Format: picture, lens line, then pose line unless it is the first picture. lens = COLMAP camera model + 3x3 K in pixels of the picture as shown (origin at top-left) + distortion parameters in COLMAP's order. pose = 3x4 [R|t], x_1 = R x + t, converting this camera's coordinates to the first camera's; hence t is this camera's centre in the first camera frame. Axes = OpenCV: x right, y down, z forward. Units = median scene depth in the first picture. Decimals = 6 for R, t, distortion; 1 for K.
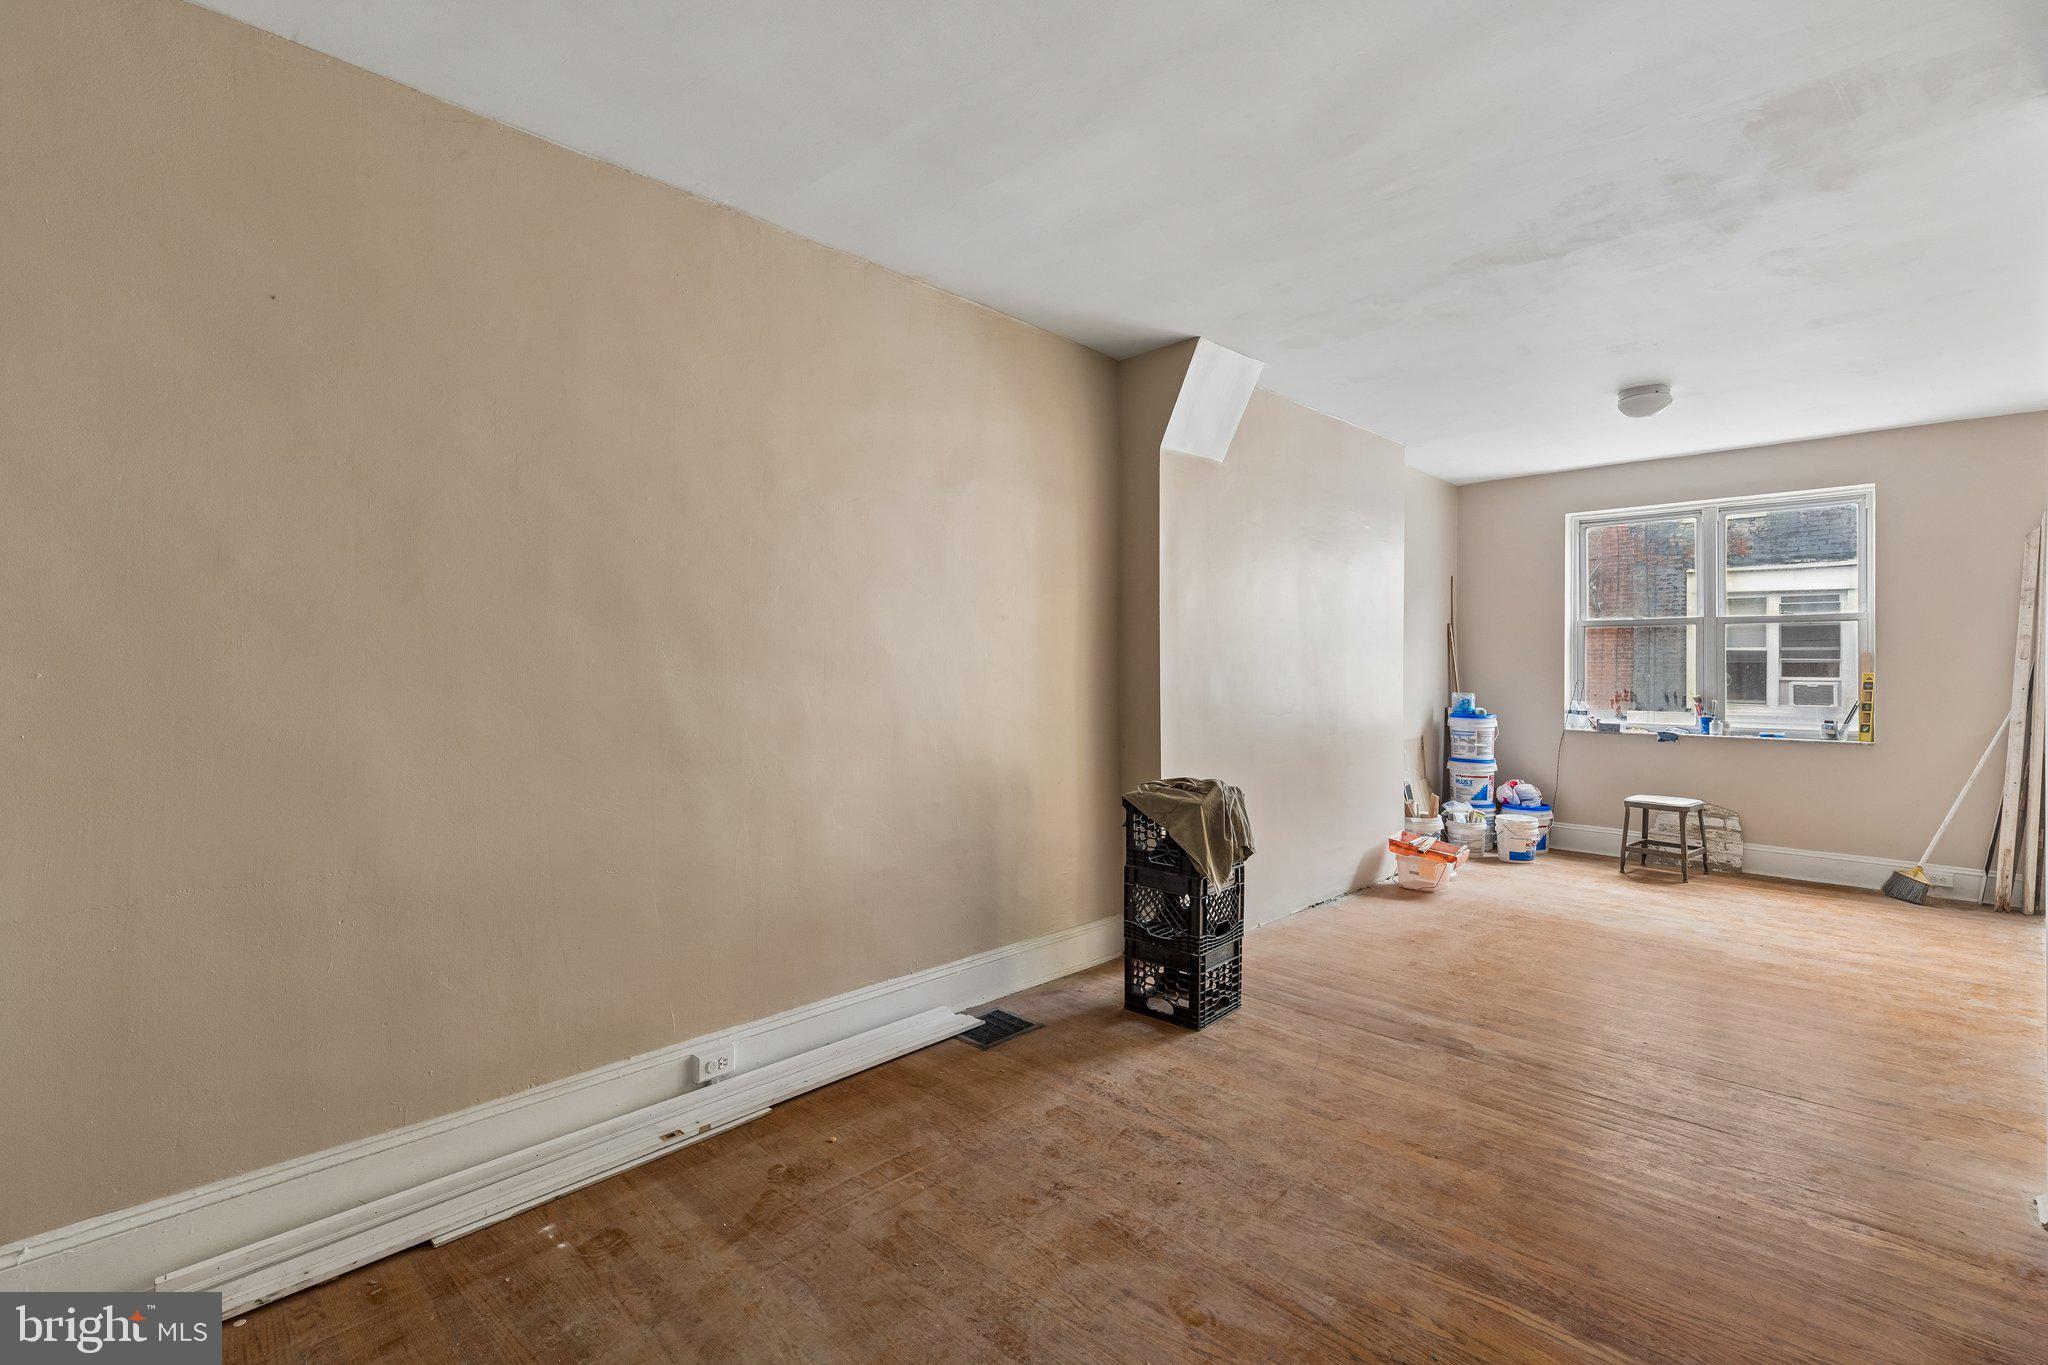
lens RADIAL K [[923.5, 0, 1042.6], [0, 923.5, 672.0], [0, 0, 1]] dist [0.011843, -0.000697]
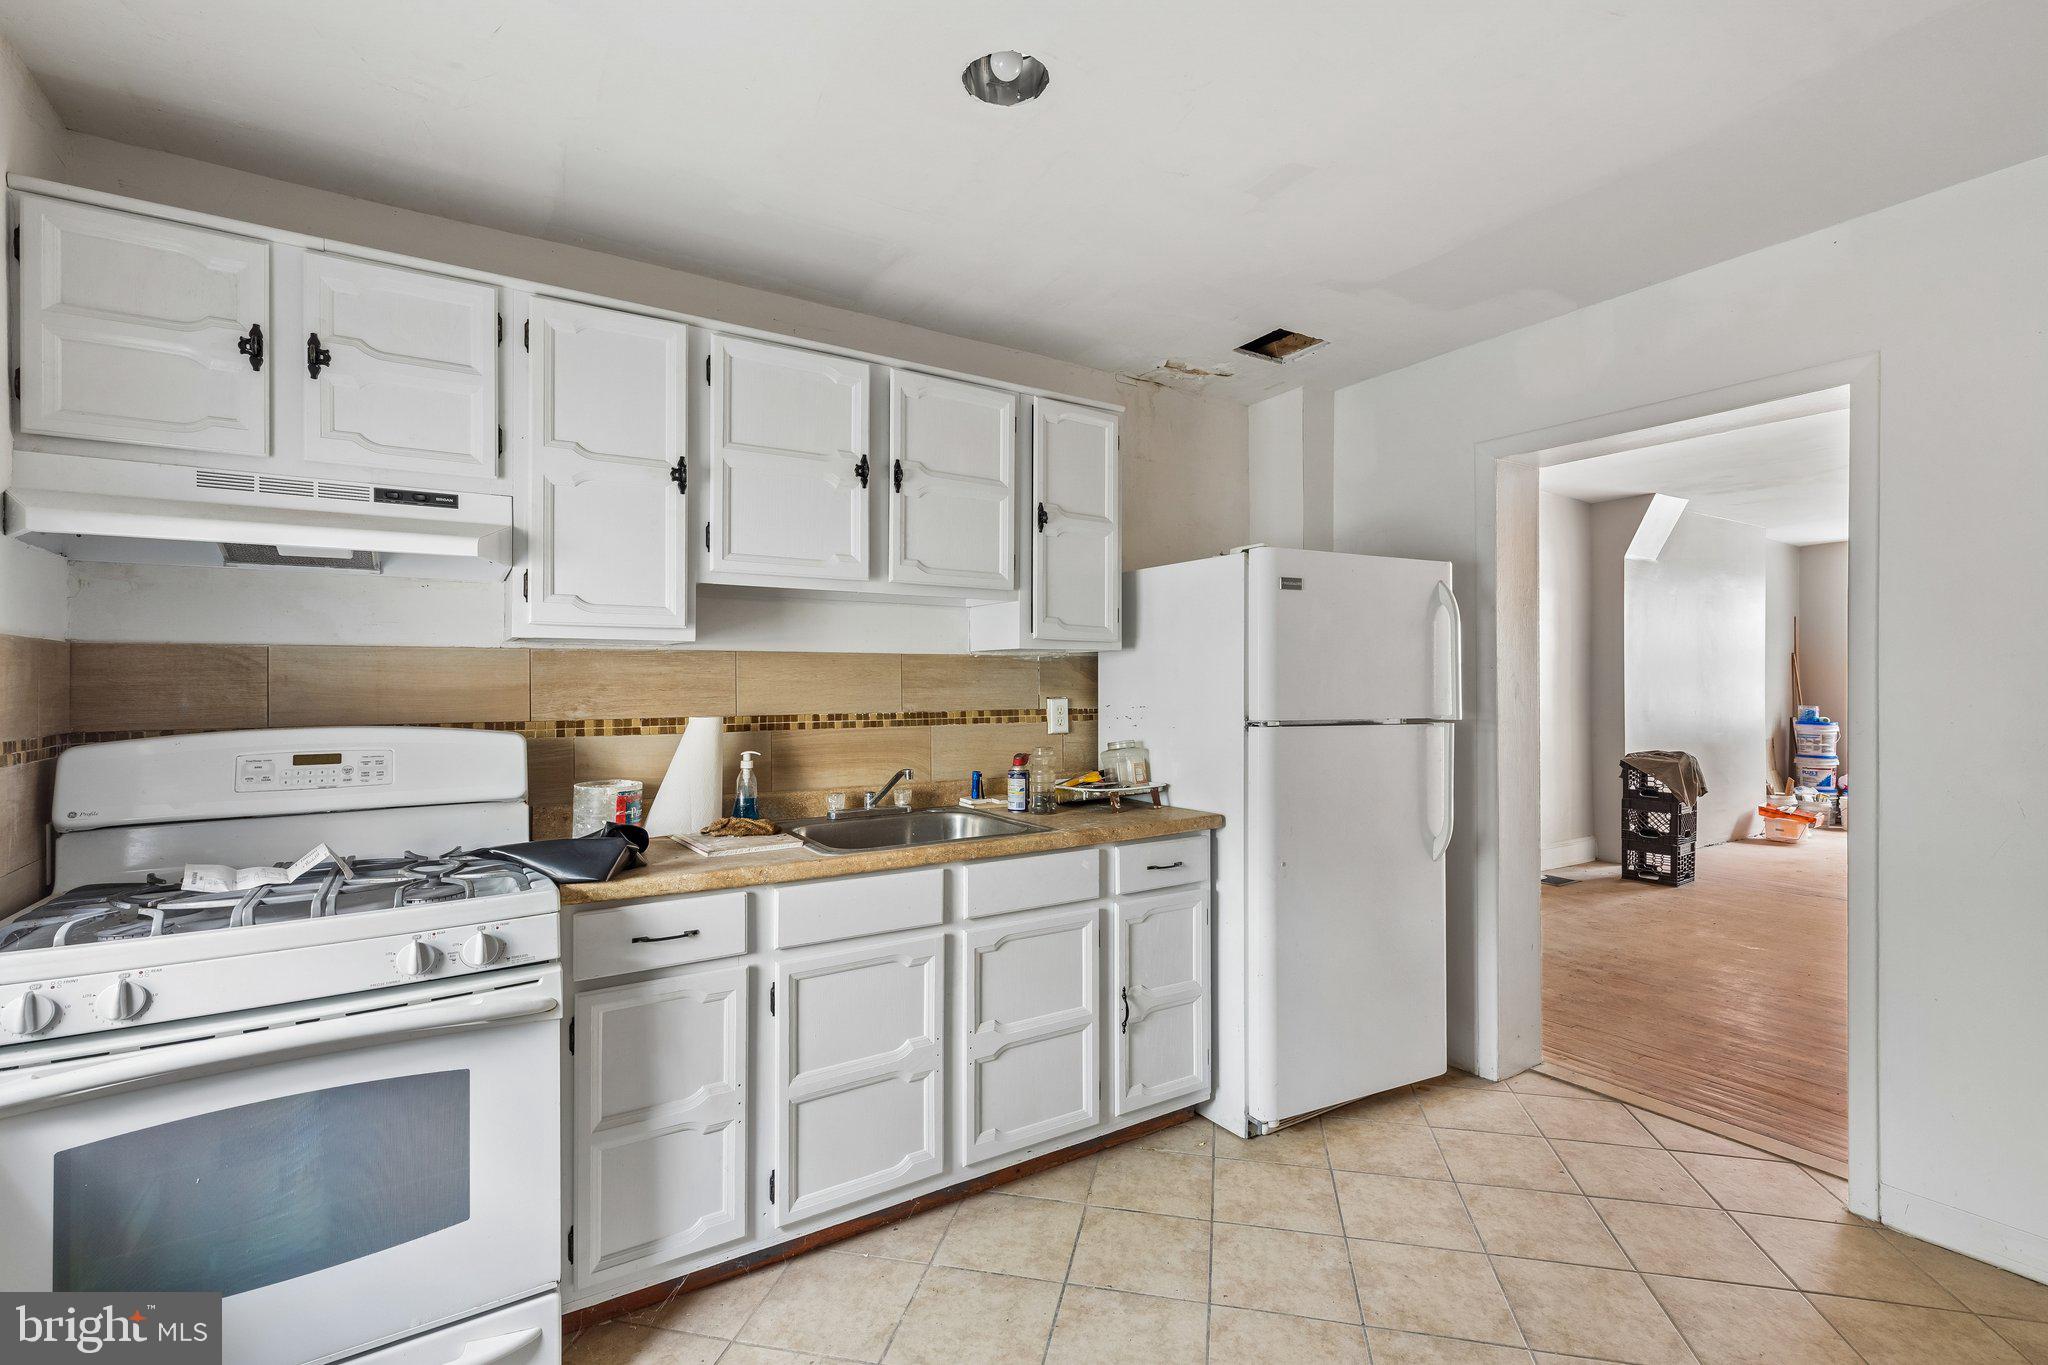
lens RADIAL K [[923.5, 0, 1032.9], [0, 923.5, 682.9], [0, 0, 1]] dist [0.011843, -0.000697]
pose [[0.977141, 0.000302, -0.212591, -0.413478], [-0.001329, 0.999988, -0.004687, -0.002892], [0.212587, 0.004862, 0.977130, -0.641481]]
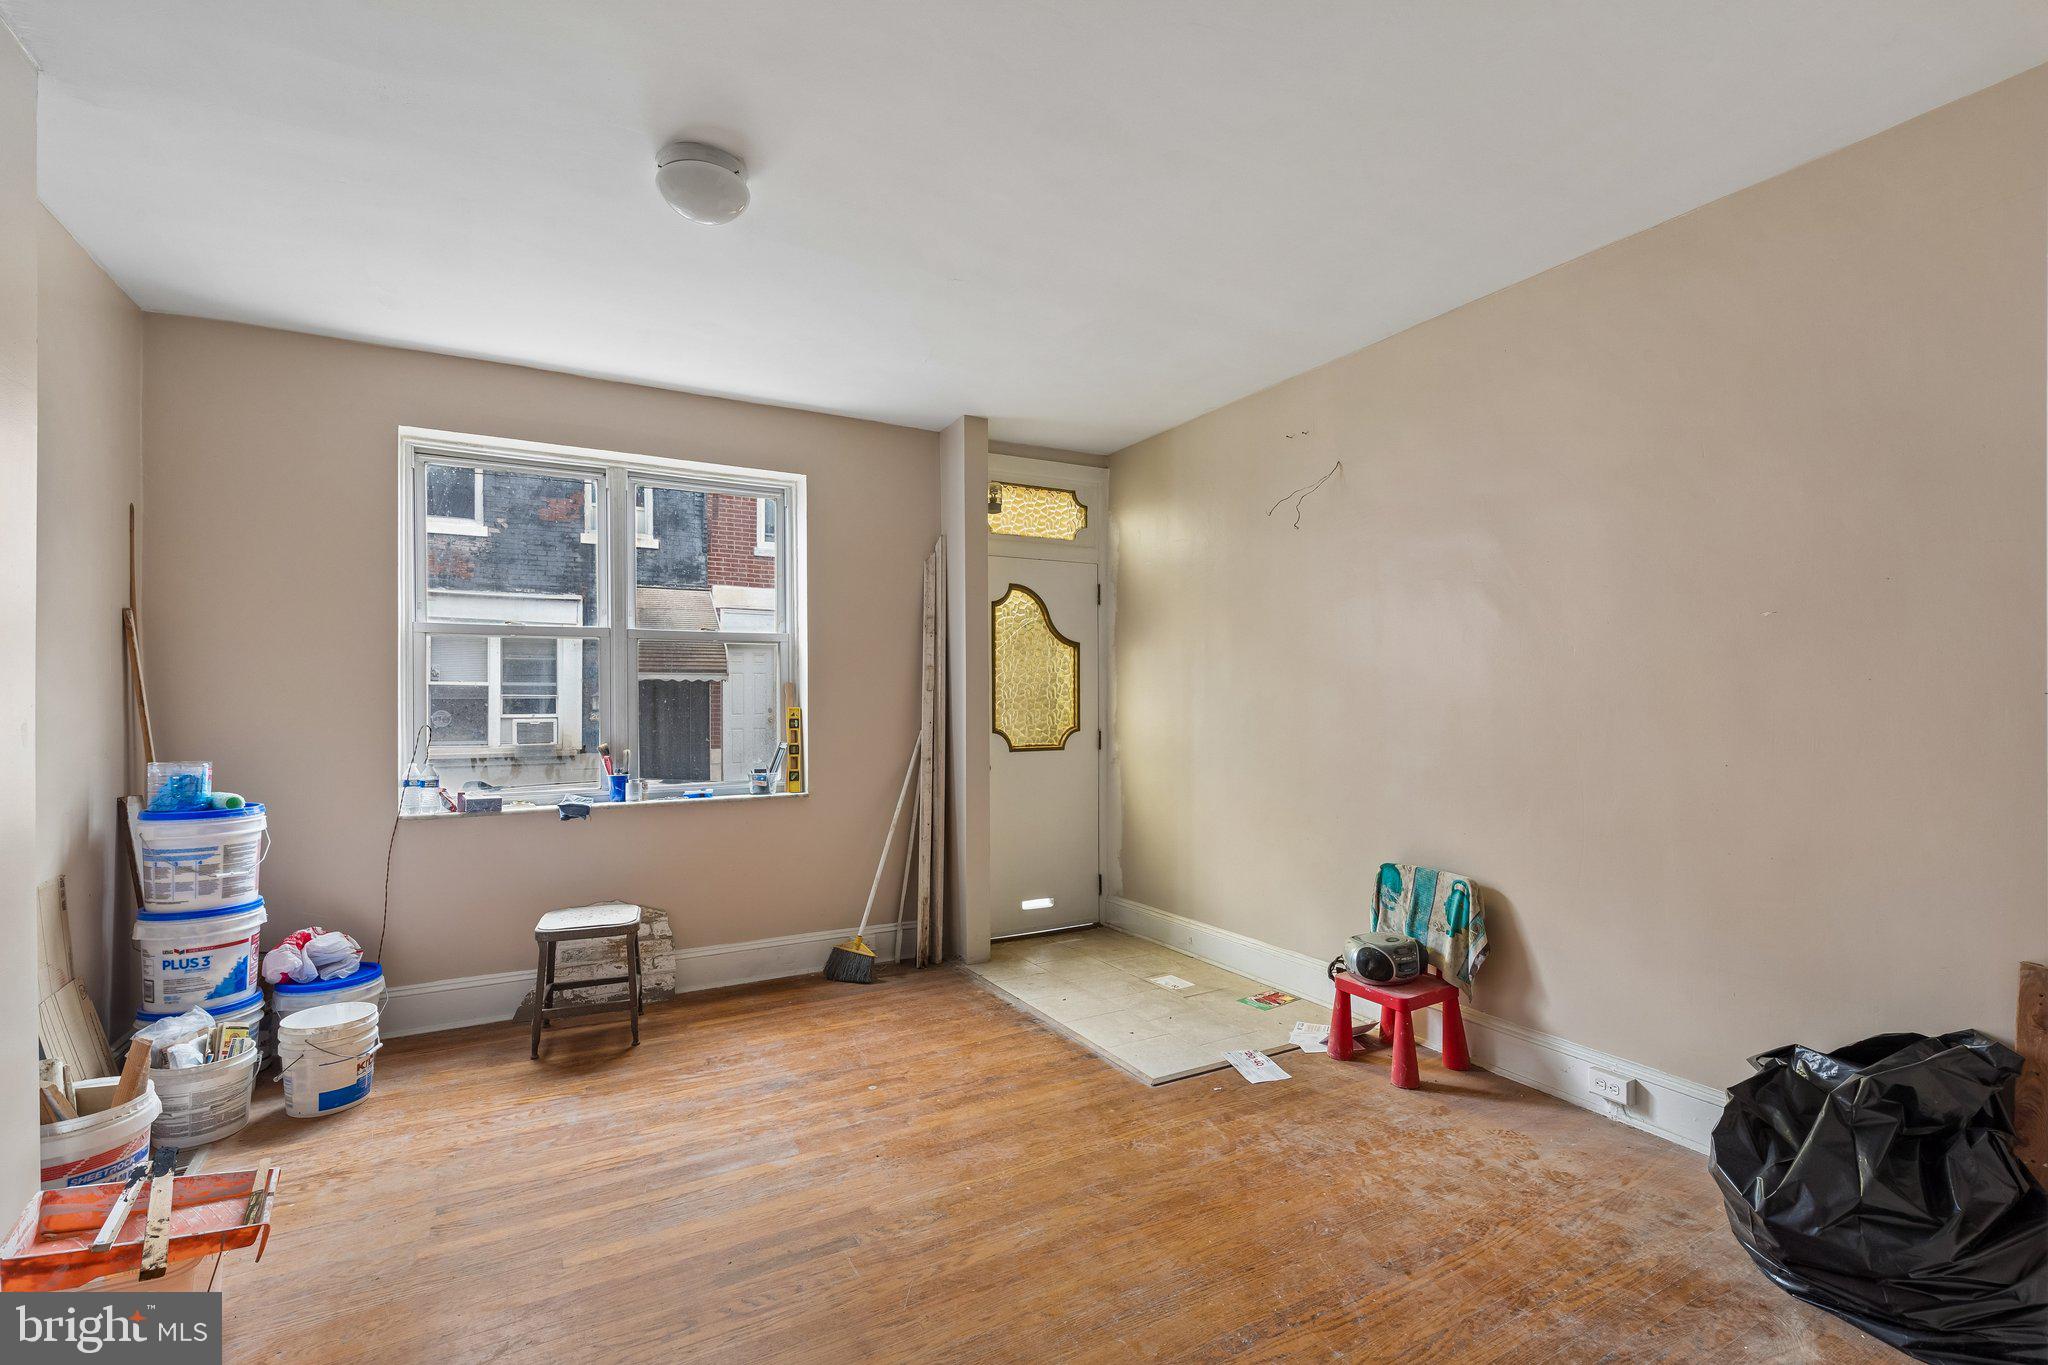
lens RADIAL K [[923.5, 0, 1025.7], [0, 923.5, 694.8], [0, 0, 1]] dist [0.011843, -0.000697]
pose [[0.295624, 0.002871, 0.955300, 0.172798], [0.012851, 0.999893, -0.006982, -0.002243], [-0.955218, 0.014341, 0.295555, 0.567173]]
